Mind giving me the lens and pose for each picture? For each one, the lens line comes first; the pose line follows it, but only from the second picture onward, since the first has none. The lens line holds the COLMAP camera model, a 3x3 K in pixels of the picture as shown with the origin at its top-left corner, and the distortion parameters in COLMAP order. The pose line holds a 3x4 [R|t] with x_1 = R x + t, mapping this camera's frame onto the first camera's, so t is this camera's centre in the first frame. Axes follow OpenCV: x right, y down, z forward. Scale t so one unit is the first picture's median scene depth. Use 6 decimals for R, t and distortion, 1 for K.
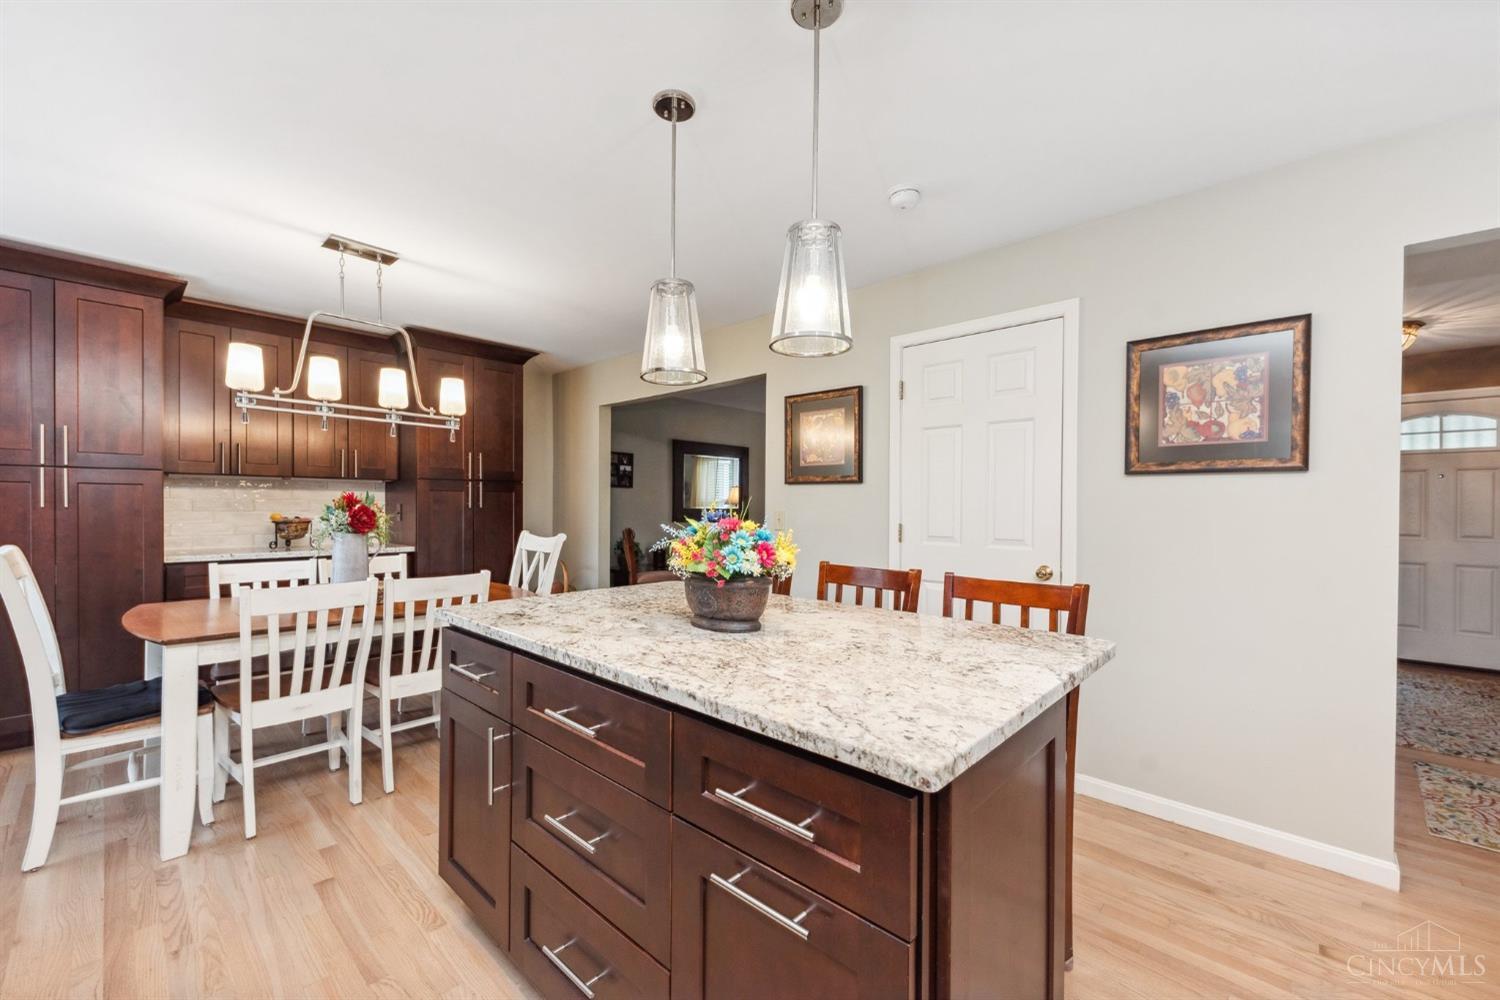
lens RADIAL K [[597.0, 0, 736.6], [0, 597.0, 509.1], [0, 0, 1]] dist [0.010656, -0.002000]
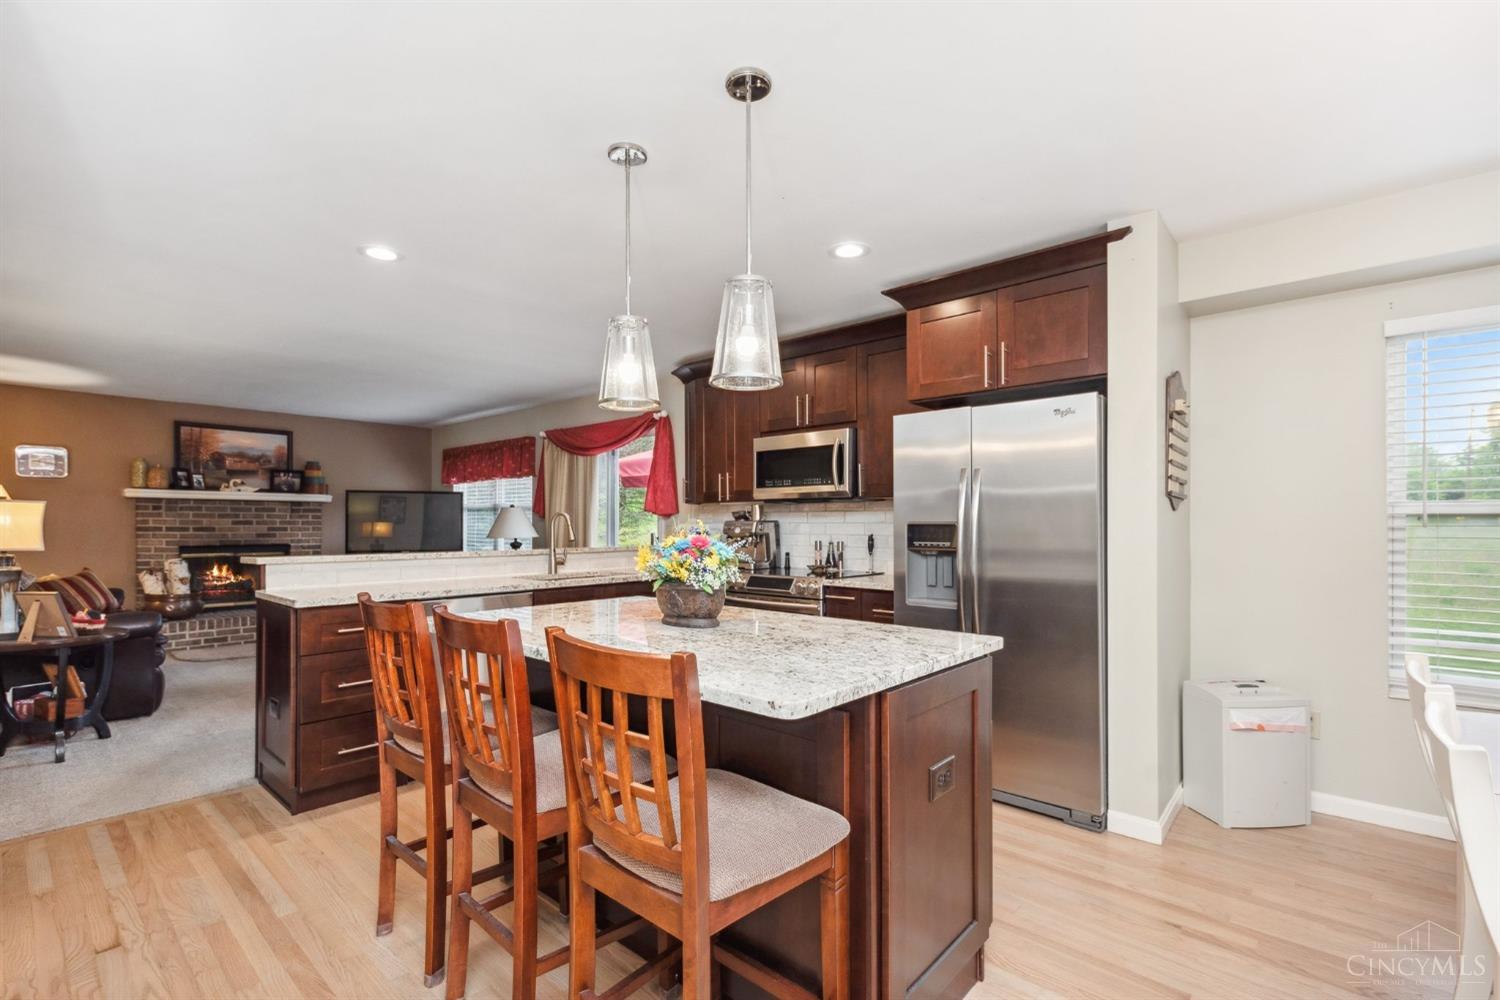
lens RADIAL K [[686.8, 0, 748.8], [0, 686.8, 524.4], [0, 0, 1]] dist [0.007467, -0.001487]
pose [[-0.999409, -0.007961, -0.033434, -0.044676], [-0.008102, 0.999959, 0.004071, -0.004540], [0.033401, 0.004339, -0.999433, 1.240000]]
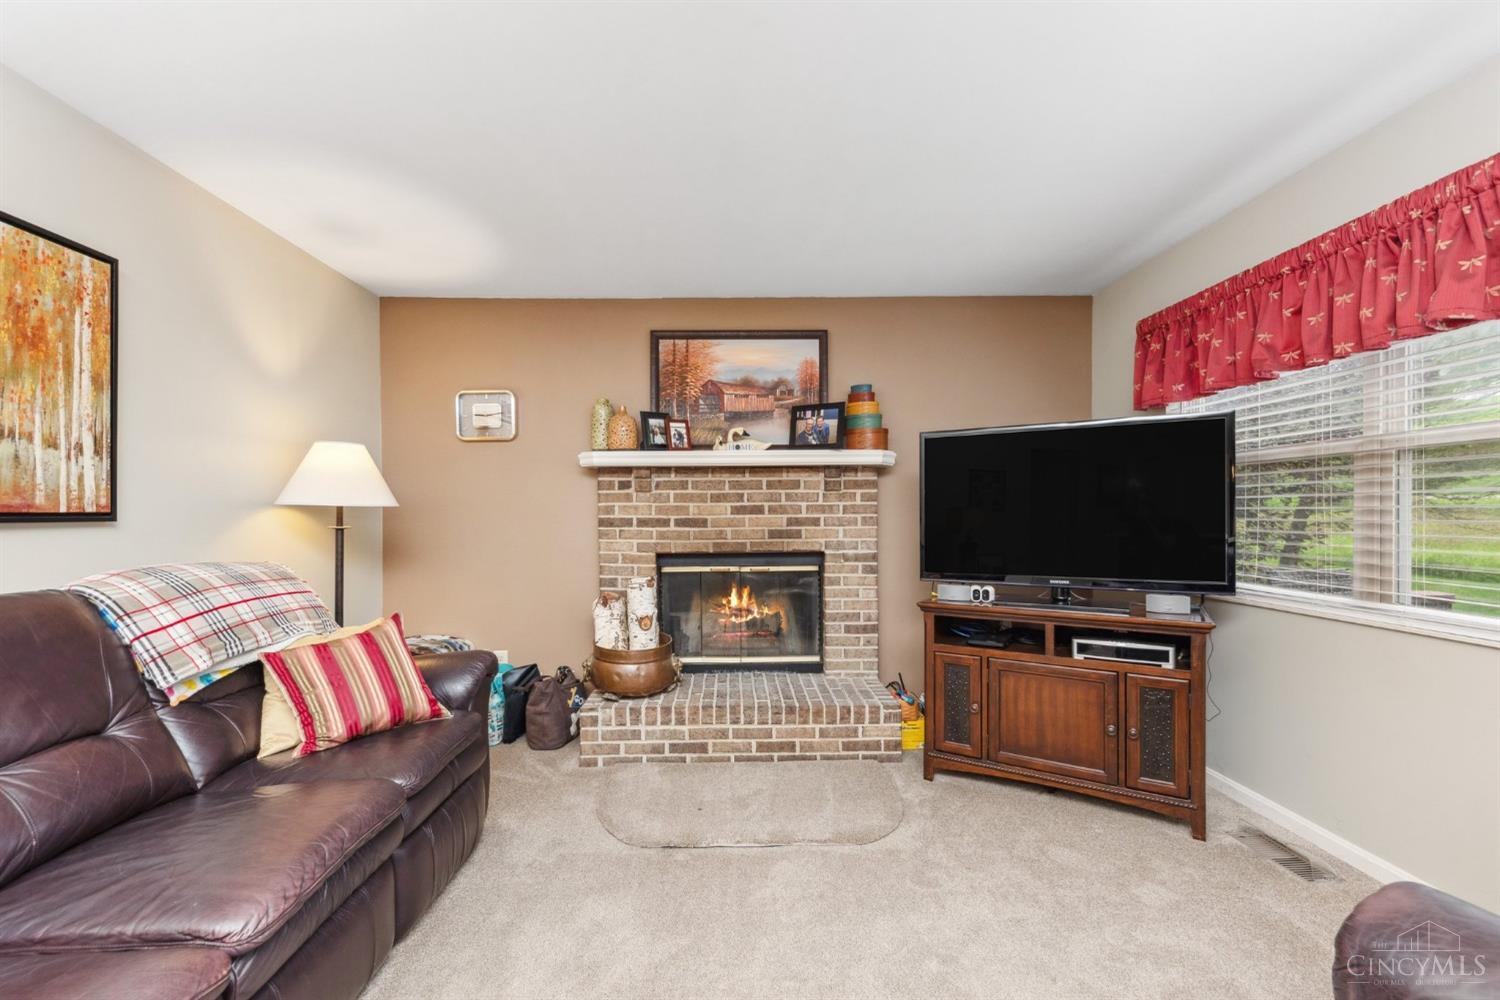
lens RADIAL K [[628.6, 0, 742.6], [0, 628.6, 517.8], [0, 0, 1]] dist [0.008828, -0.003403]
pose [[-0.713097, -0.004492, 0.701051, 0.816070], [0.006693, 0.999890, 0.013216, 0.012477], [-0.701034, 0.014116, -0.712989, -0.355712]]
